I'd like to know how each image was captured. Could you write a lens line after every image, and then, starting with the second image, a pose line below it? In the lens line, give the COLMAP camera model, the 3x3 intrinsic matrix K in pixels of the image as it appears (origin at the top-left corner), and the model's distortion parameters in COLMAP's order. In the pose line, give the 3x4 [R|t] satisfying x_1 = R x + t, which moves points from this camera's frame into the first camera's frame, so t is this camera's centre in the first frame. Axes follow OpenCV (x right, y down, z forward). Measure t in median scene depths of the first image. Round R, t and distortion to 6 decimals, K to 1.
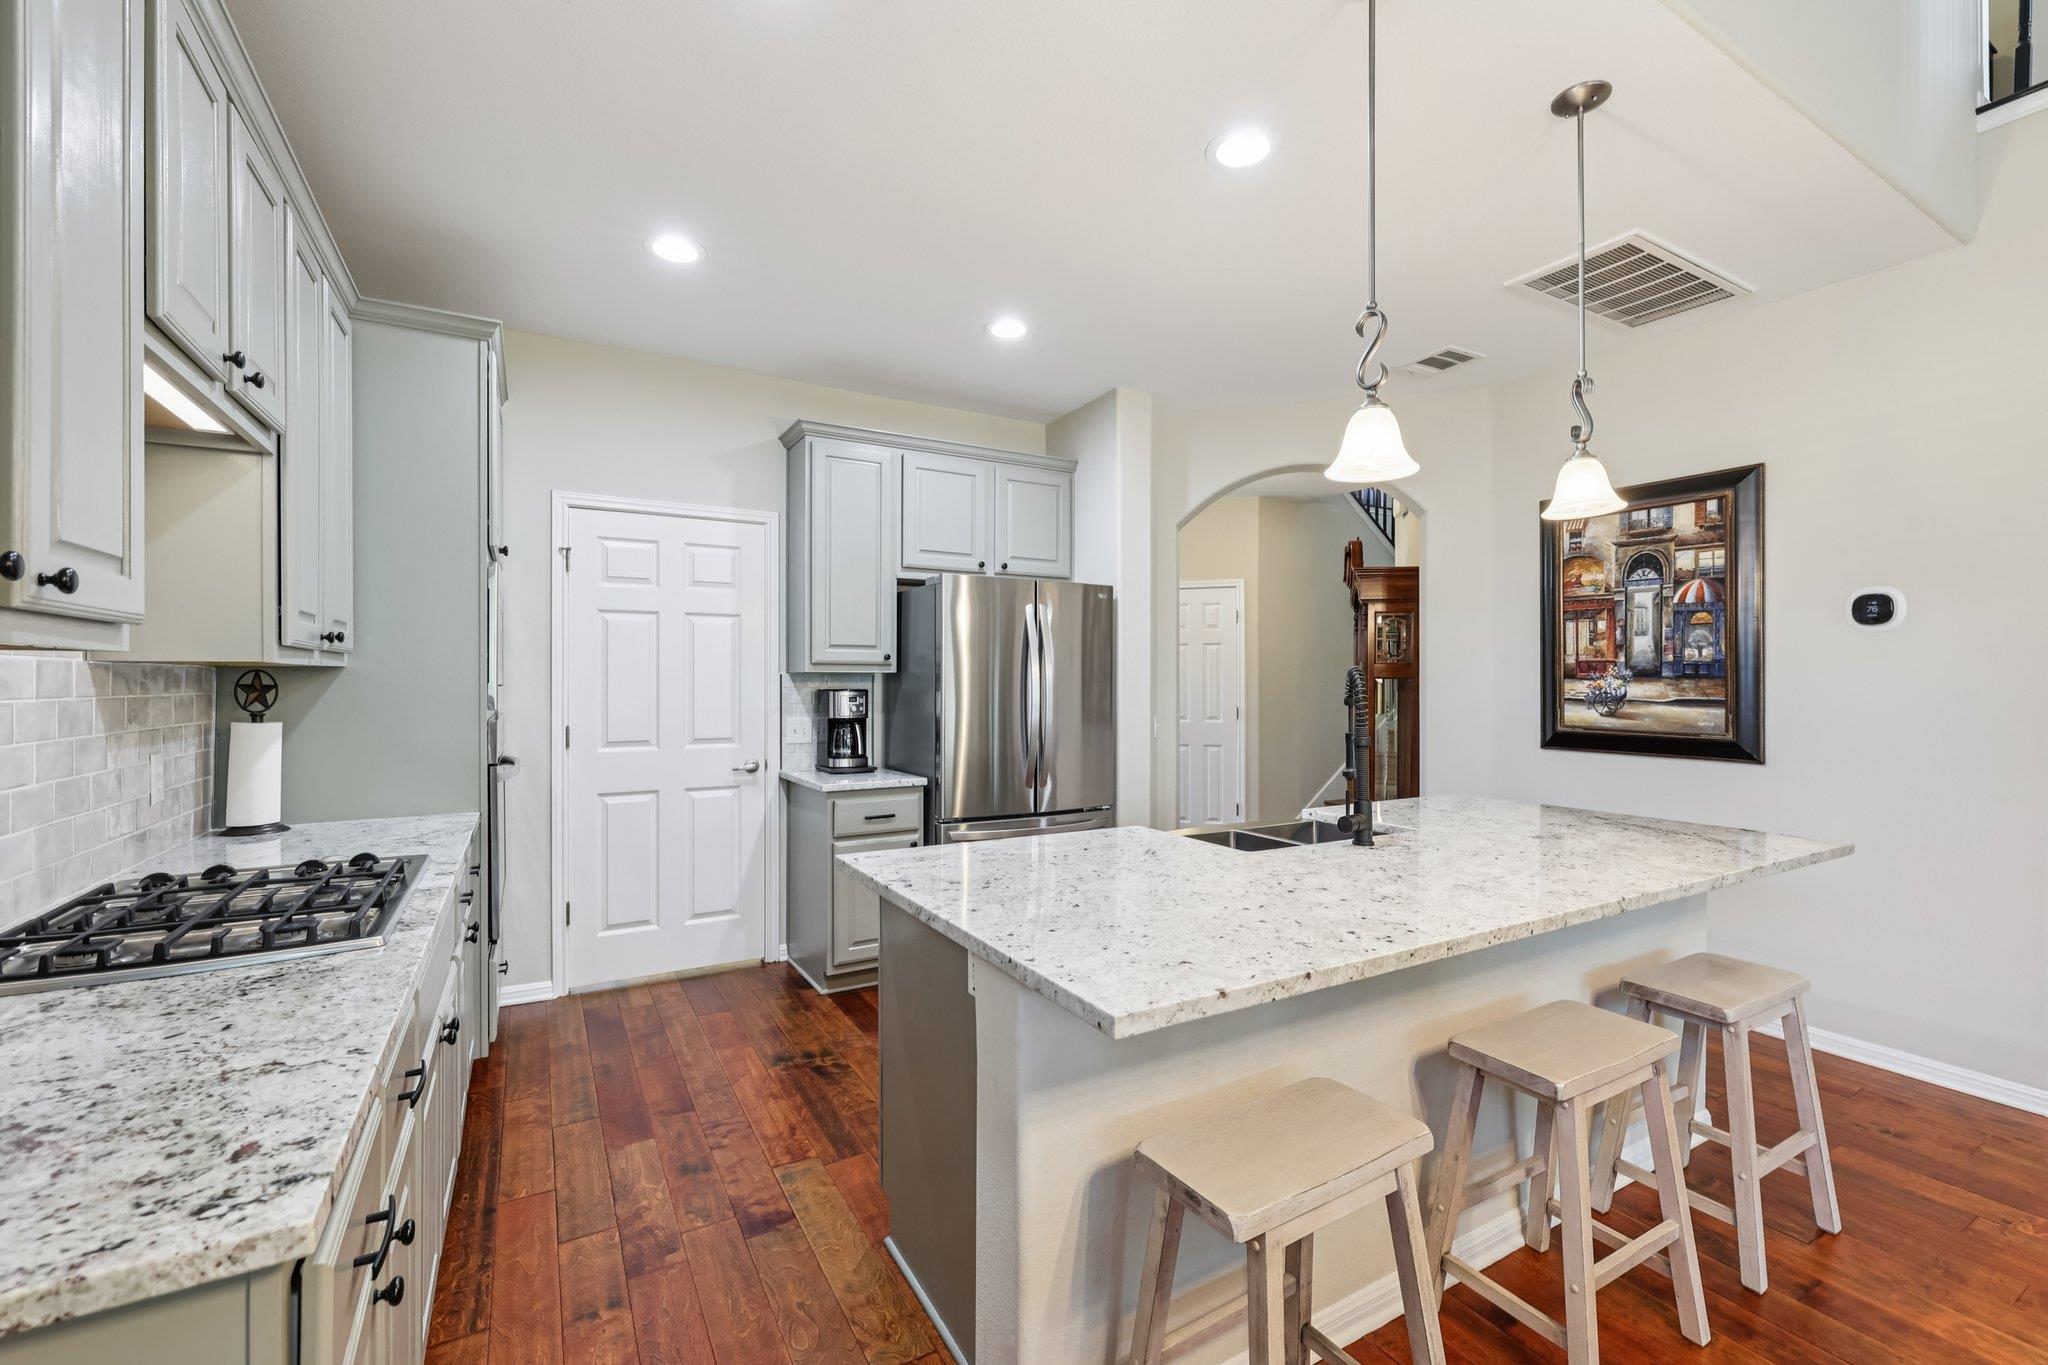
lens RADIAL K [[860.6, 0, 1030.3], [0, 860.6, 685.1], [0, 0, 1]] dist [-0.000873, -0.000083]
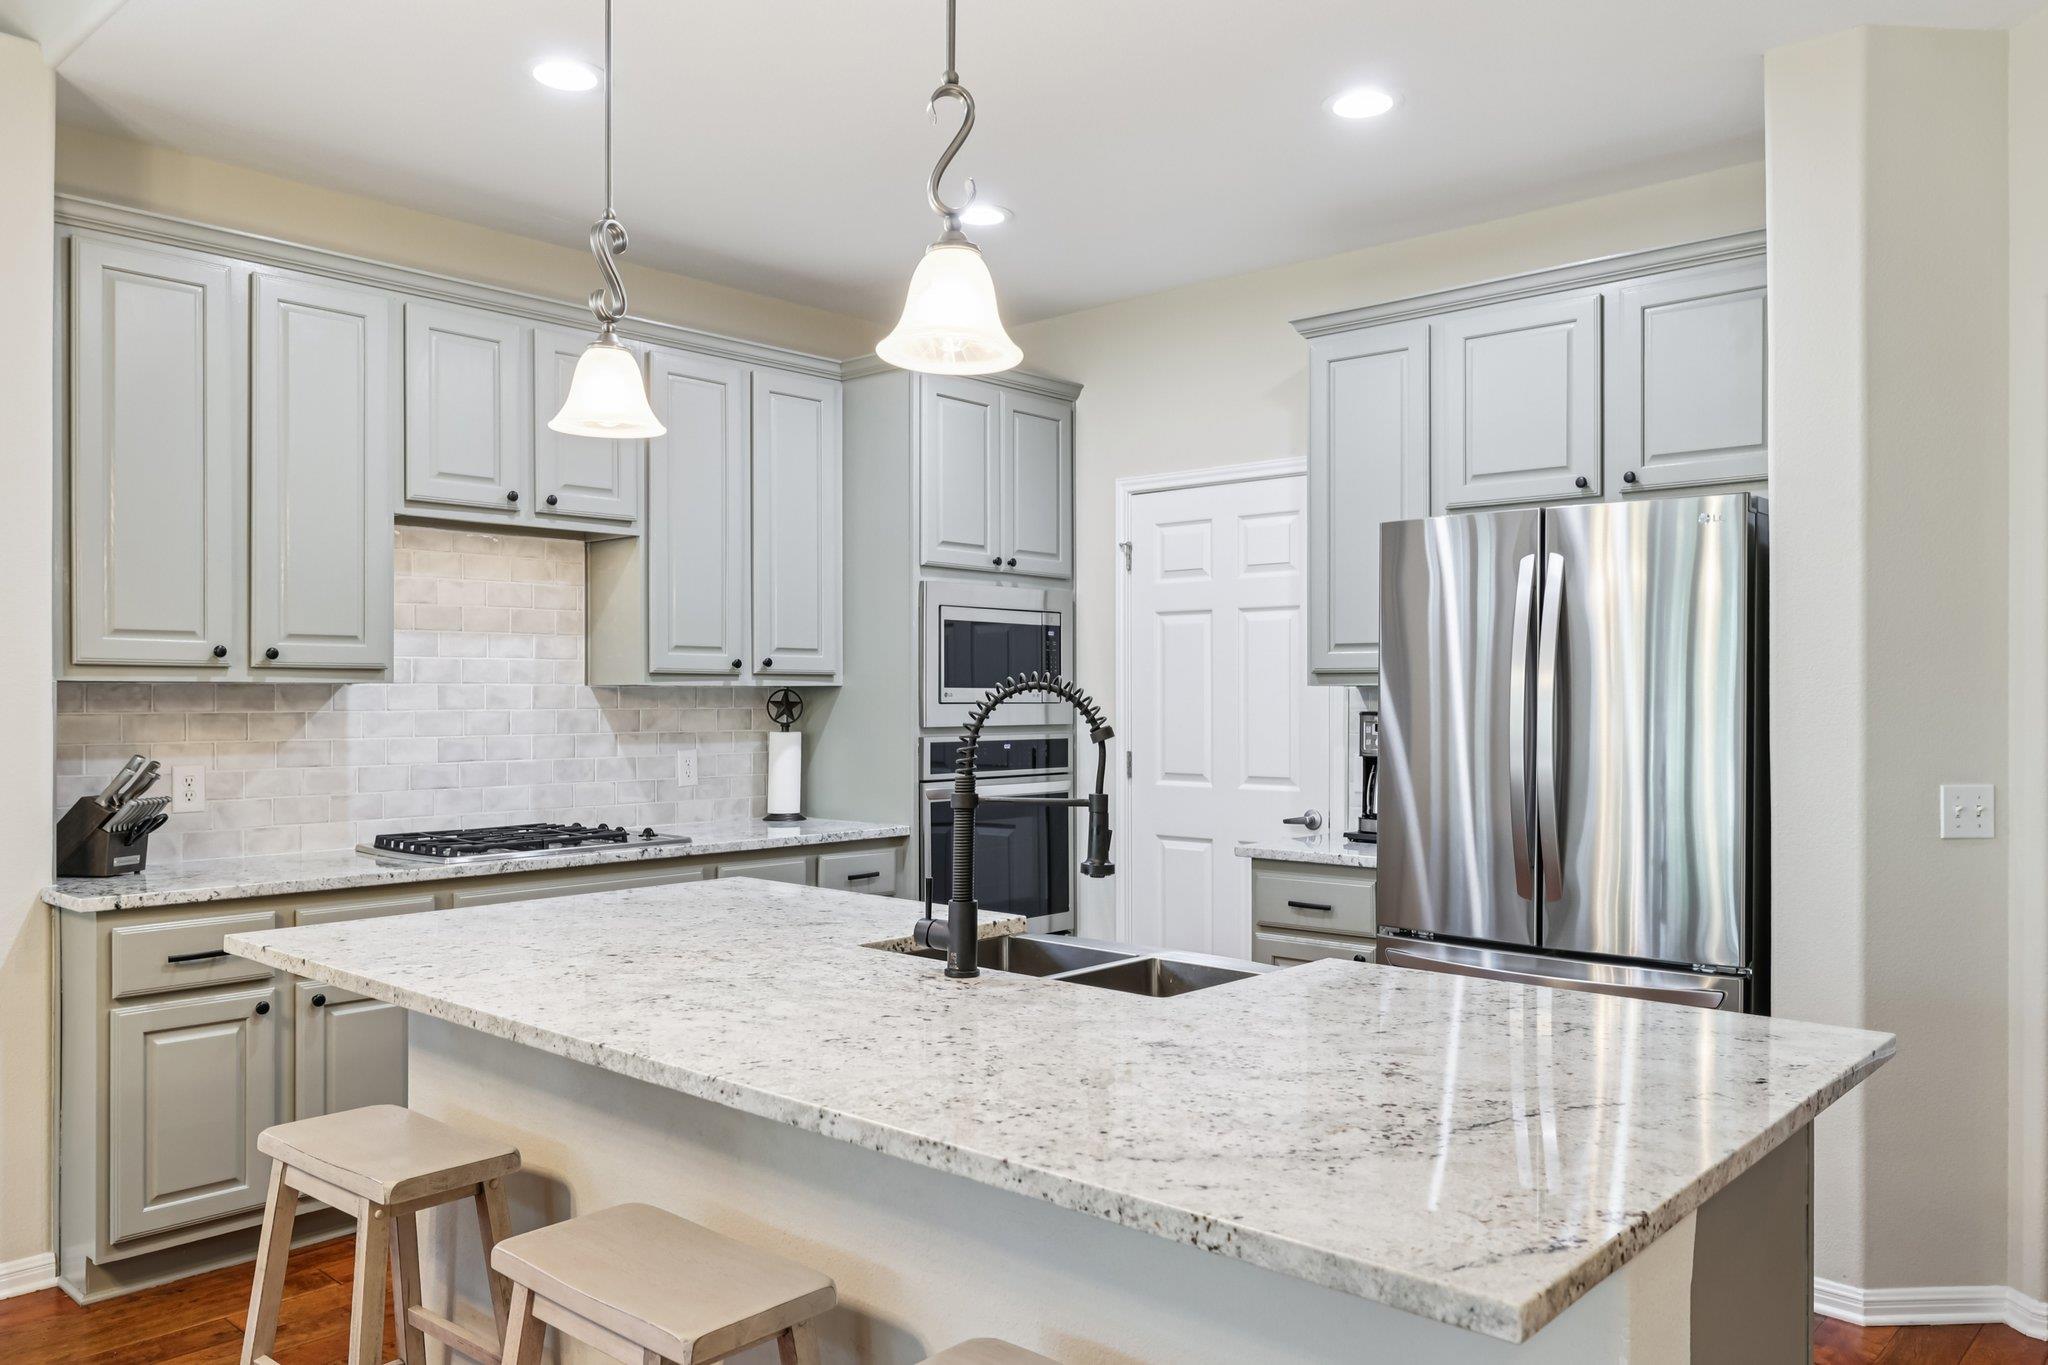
lens RADIAL K [[1499.2, 0, 1019.5], [0, 1499.2, 694.7], [0, 0, 1]] dist [-0.001582, -0.004829]
pose [[0.300669, -0.002981, -0.953724, 0.866162], [-0.005076, 0.999976, -0.004726, -0.000969], [0.953715, 0.006262, 0.300646, 0.458243]]
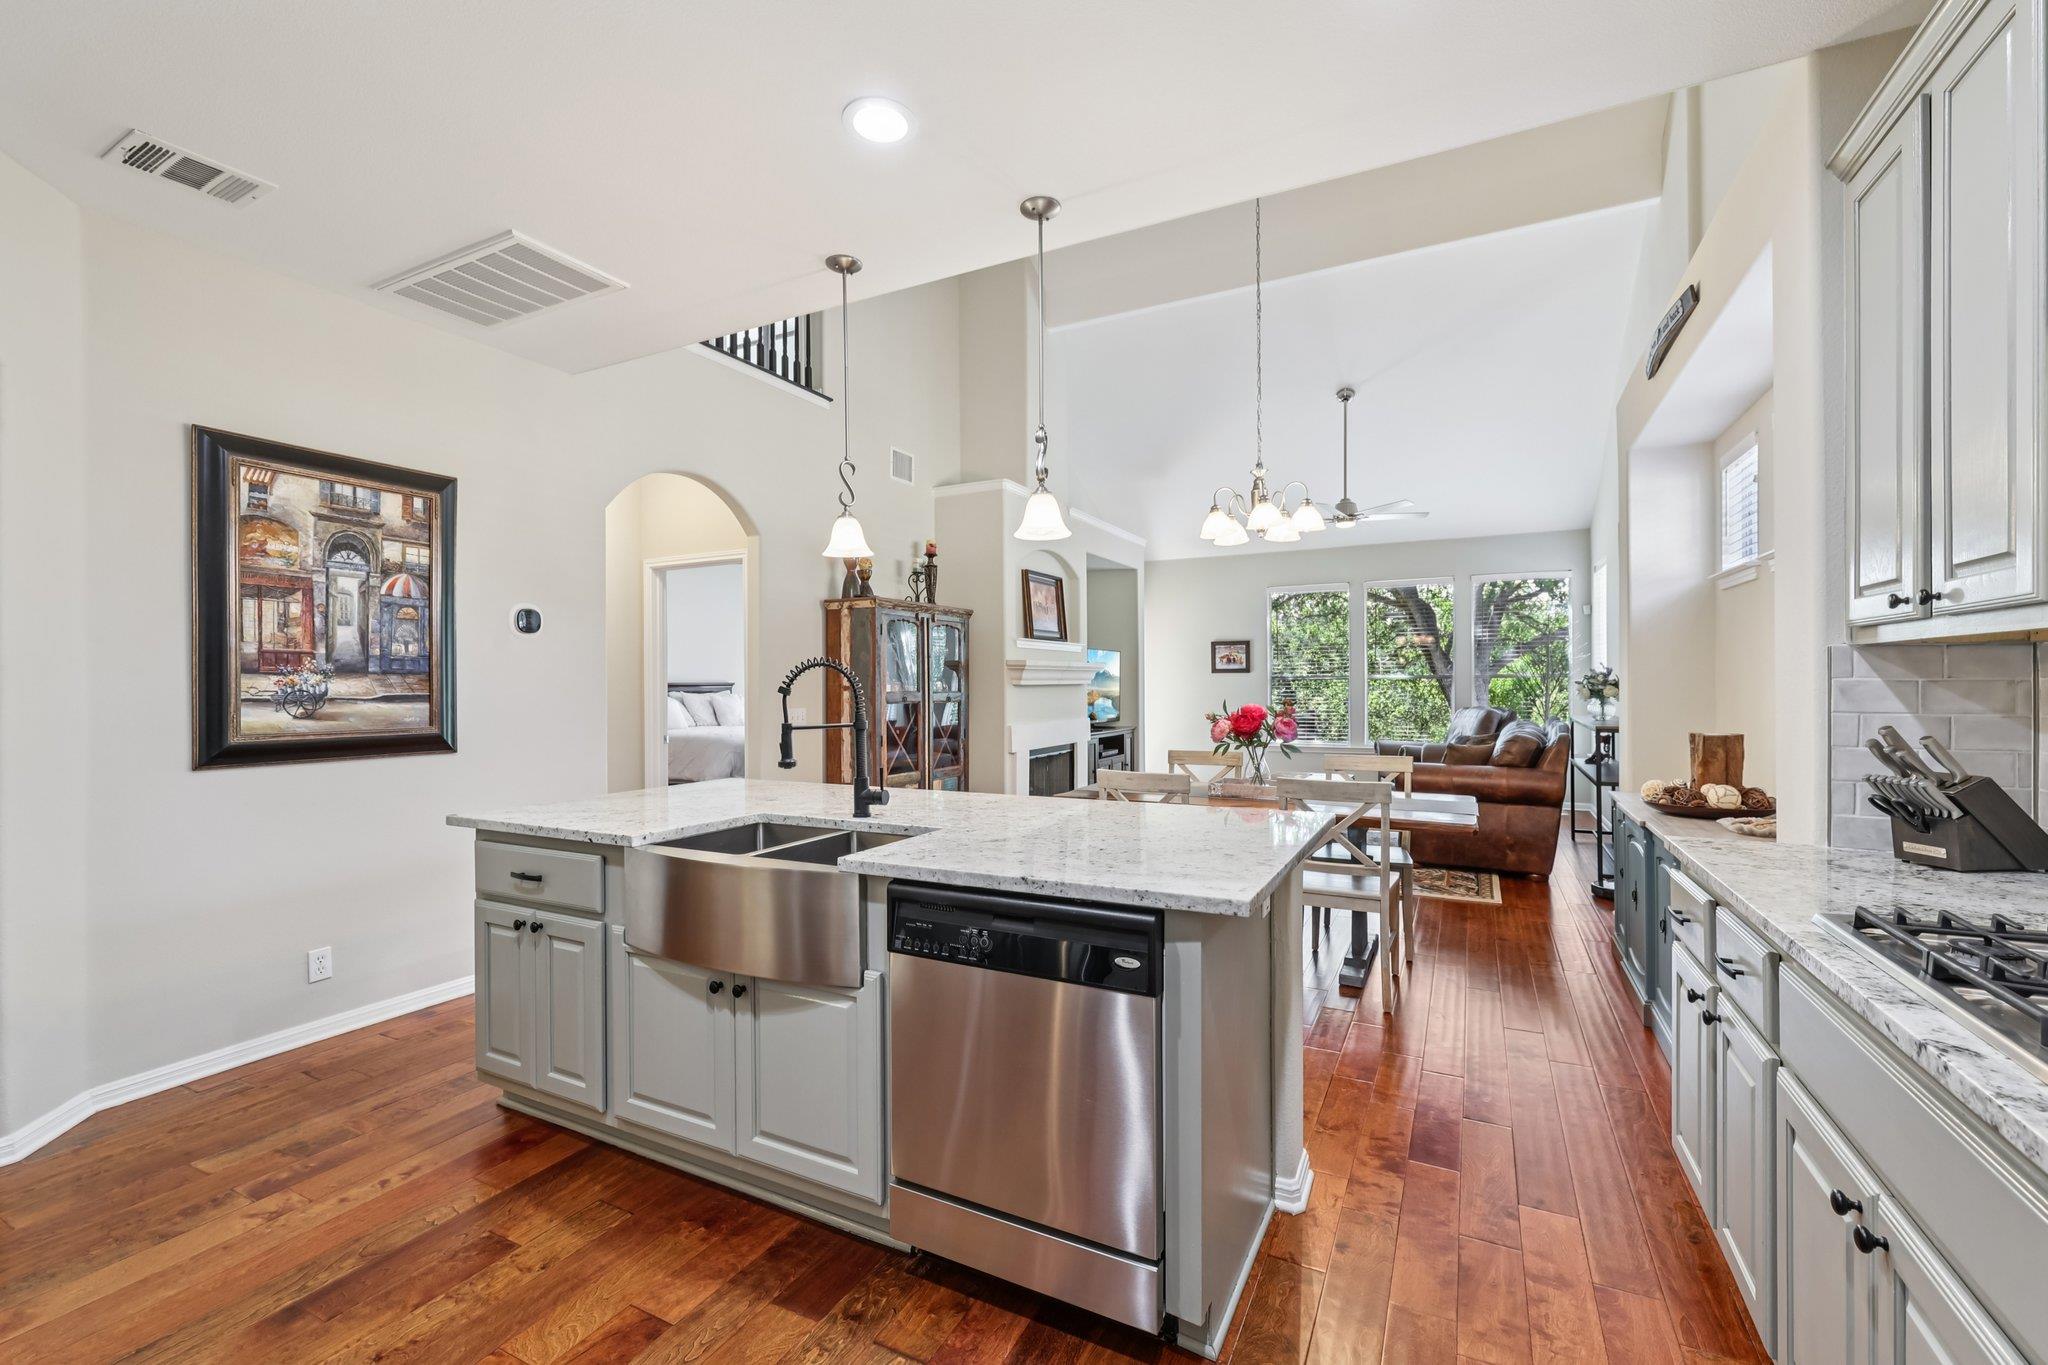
lens RADIAL K [[860.6, 0, 1030.3], [0, 860.6, 685.1], [0, 0, 1]] dist [-0.000873, -0.000083]
pose [[-0.537623, 0.001518, 0.843184, -0.421118], [0.009632, 0.999944, 0.004341, 0.007142], [-0.843130, 0.010455, -0.537608, 0.881725]]
